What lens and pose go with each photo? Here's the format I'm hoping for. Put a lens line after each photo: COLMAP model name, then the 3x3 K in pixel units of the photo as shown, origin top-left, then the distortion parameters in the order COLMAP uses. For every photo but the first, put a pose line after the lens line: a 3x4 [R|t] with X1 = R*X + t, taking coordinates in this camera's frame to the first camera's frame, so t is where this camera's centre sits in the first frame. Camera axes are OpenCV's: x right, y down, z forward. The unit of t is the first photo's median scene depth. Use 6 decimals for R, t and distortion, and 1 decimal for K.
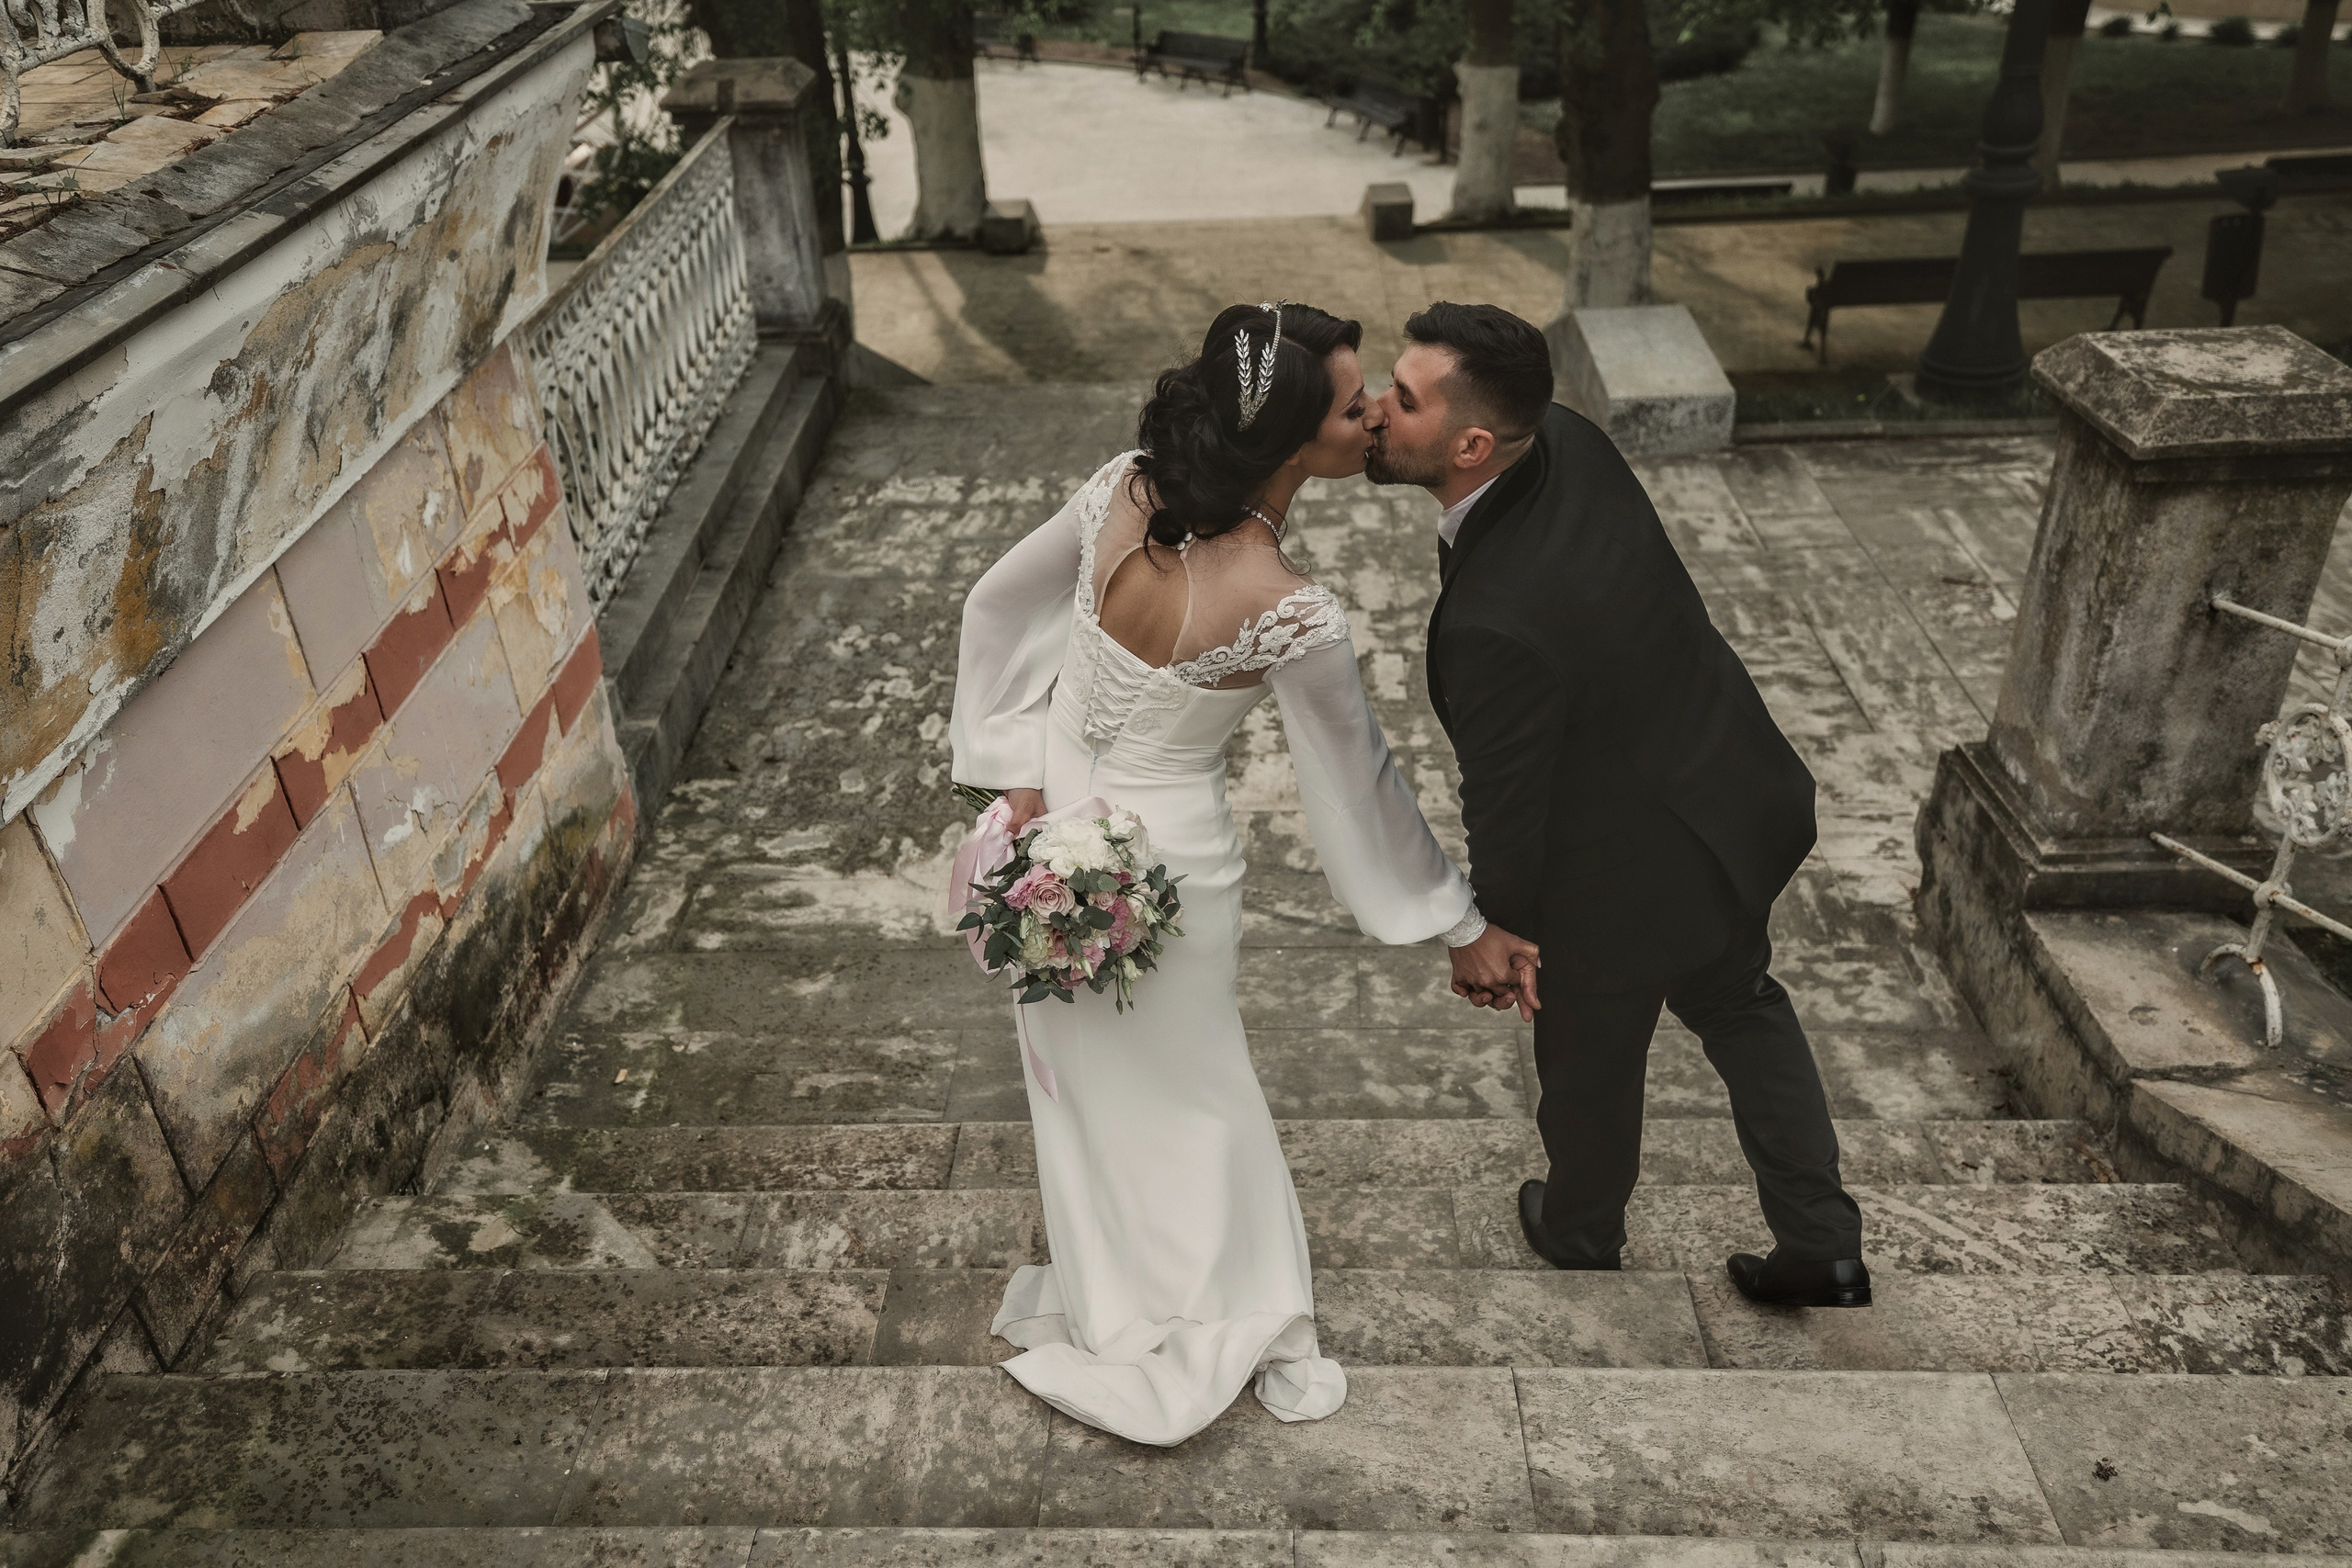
lens RADIAL K [[1903.9, 0, 1176.0], [0, 1903.9, 784.0], [0, 0, 1]] dist [0.075378, -0.006477]
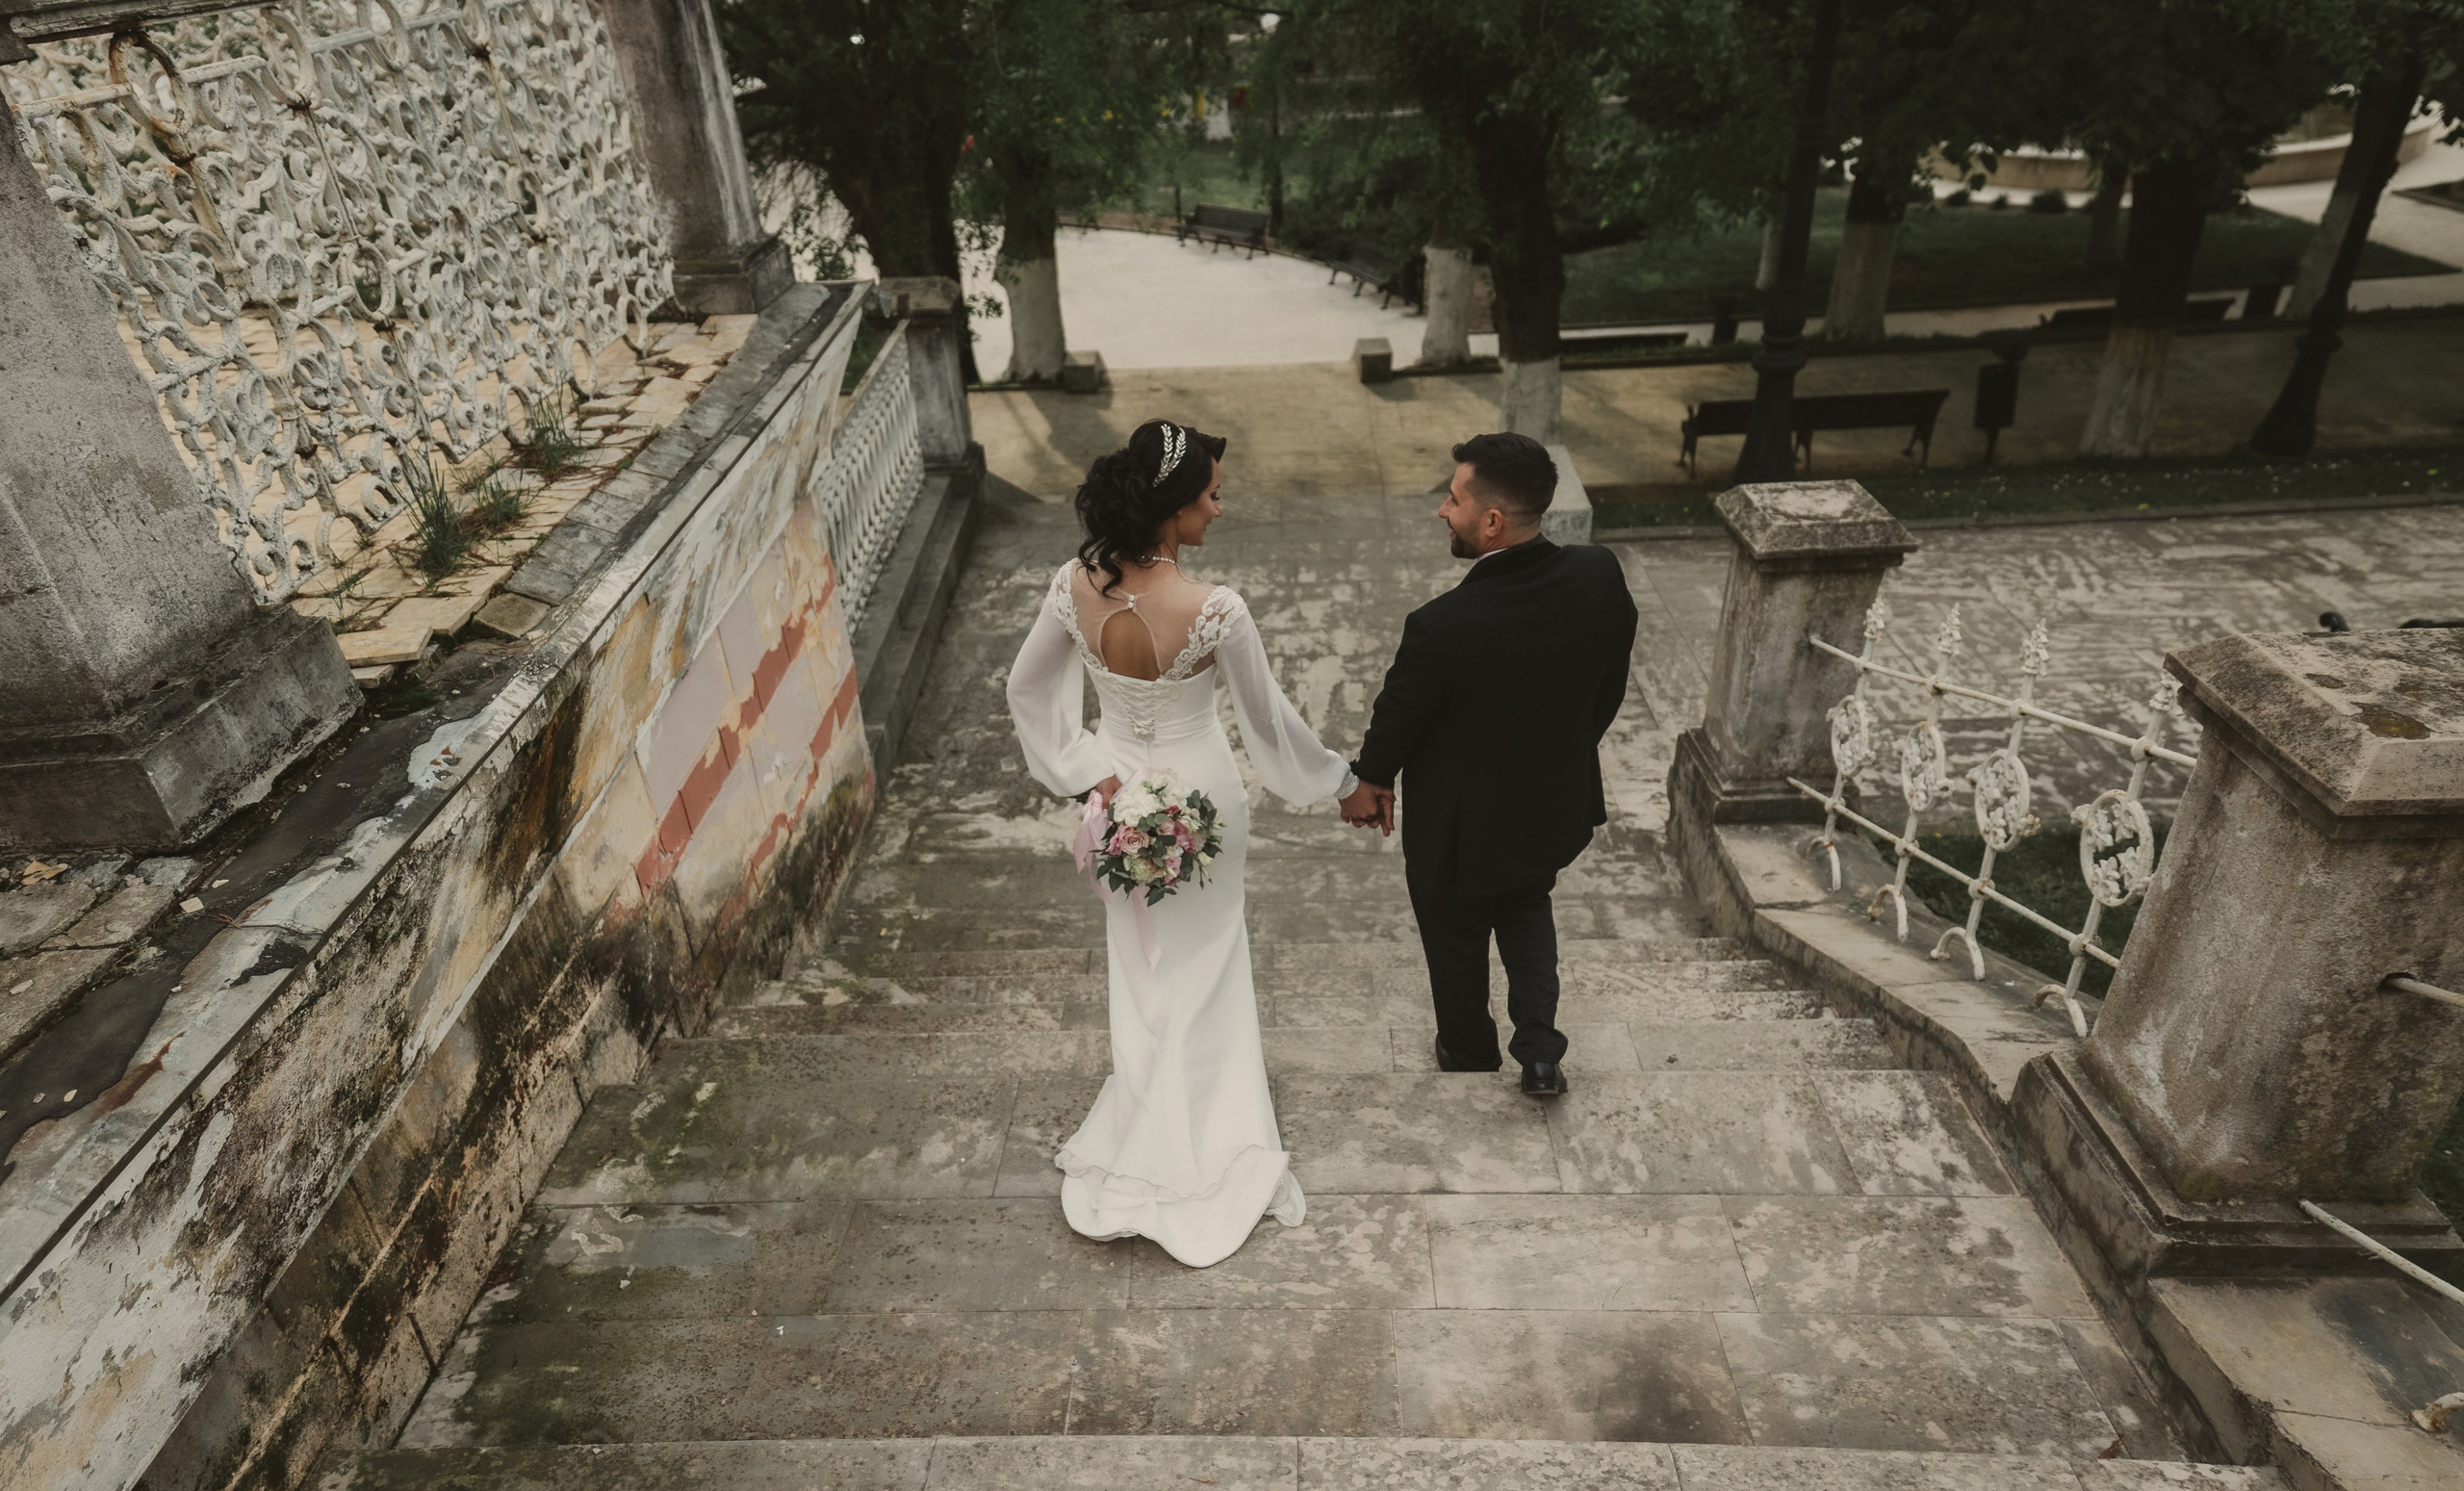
lens RADIAL K [[1610.9, 0, 1232.8], [0, 1610.9, 837.6], [0, 0, 1]] dist [0.107060, 0.001227]
pose [[0.999900, -0.005558, 0.012971, -0.003415], [0.005428, 0.999935, 0.010057, 0.051500], [-0.013026, -0.009985, 0.999865, -0.361923]]
